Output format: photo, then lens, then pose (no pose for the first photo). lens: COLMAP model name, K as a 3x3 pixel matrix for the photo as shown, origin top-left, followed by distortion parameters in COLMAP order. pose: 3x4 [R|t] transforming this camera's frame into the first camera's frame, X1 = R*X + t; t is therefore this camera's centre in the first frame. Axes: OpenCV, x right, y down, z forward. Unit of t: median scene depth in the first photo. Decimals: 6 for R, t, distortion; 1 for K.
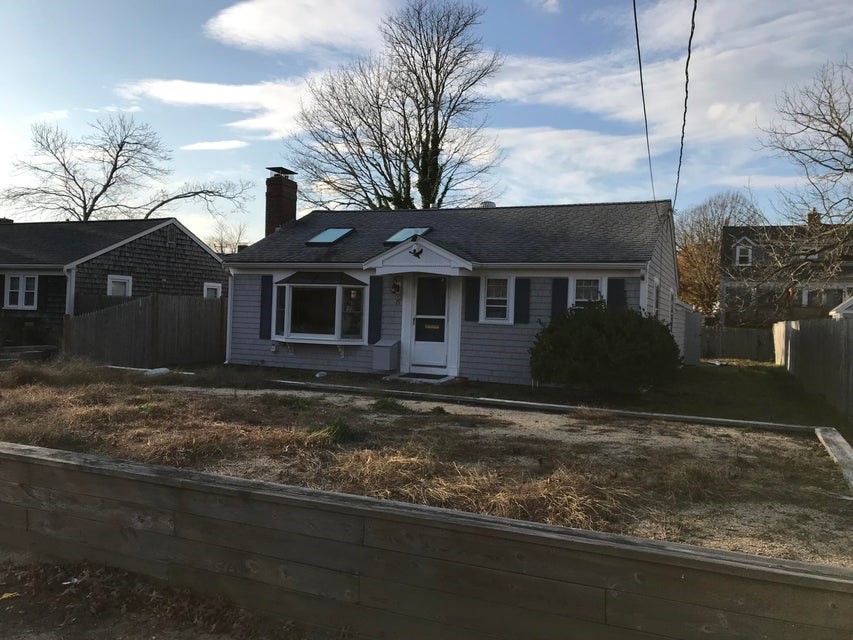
lens RADIAL K [[694.9, 0, 427.0], [0, 694.9, 315.9], [0, 0, 1]] dist [0.048151, -0.041025]
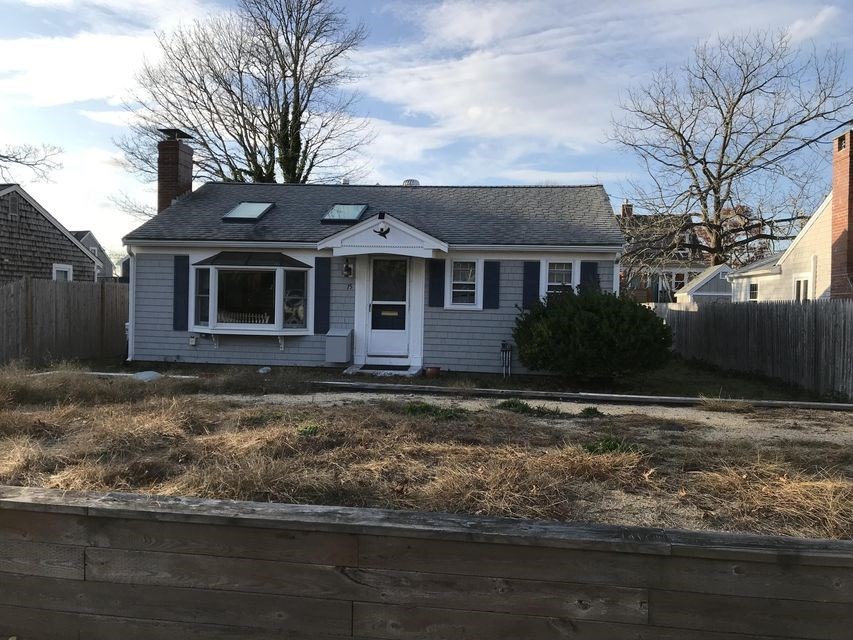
lens RADIAL K [[674.4, 0, 429.7], [0, 674.4, 316.6], [0, 0, 1]] dist [0.039160, -0.043659]
pose [[0.956691, -0.018319, 0.290529, -0.193718], [0.009670, 0.999467, 0.031177, -0.007019], [-0.290945, -0.027017, 0.956358, 0.127791]]
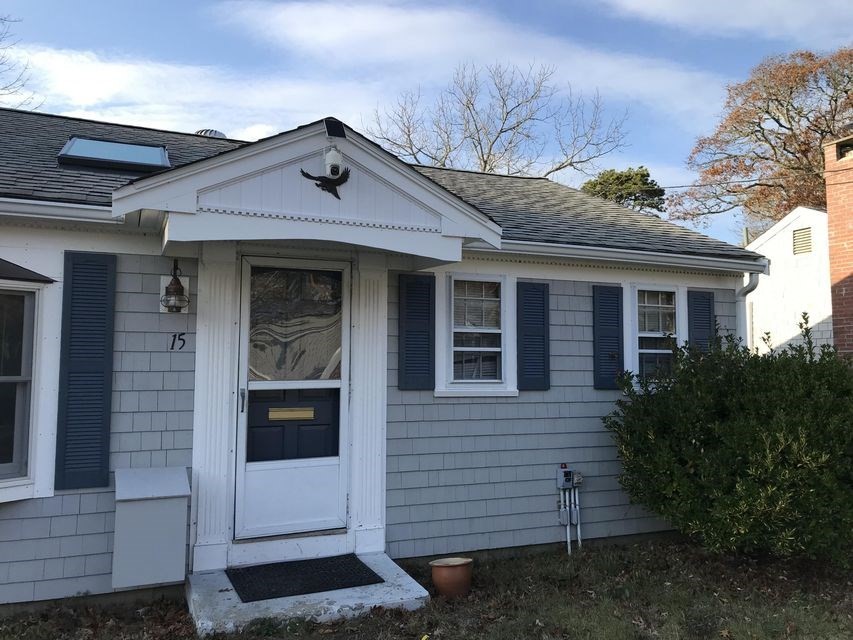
lens RADIAL K [[694.9, 0, 427.0], [0, 694.9, 315.9], [0, 0, 1]] dist [0.048151, -0.041025]
pose [[0.692467, 0.020991, 0.721144, -0.186652], [0.020003, 0.998634, -0.048276, -0.013601], [-0.721172, 0.047855, 0.691101, 0.690140]]
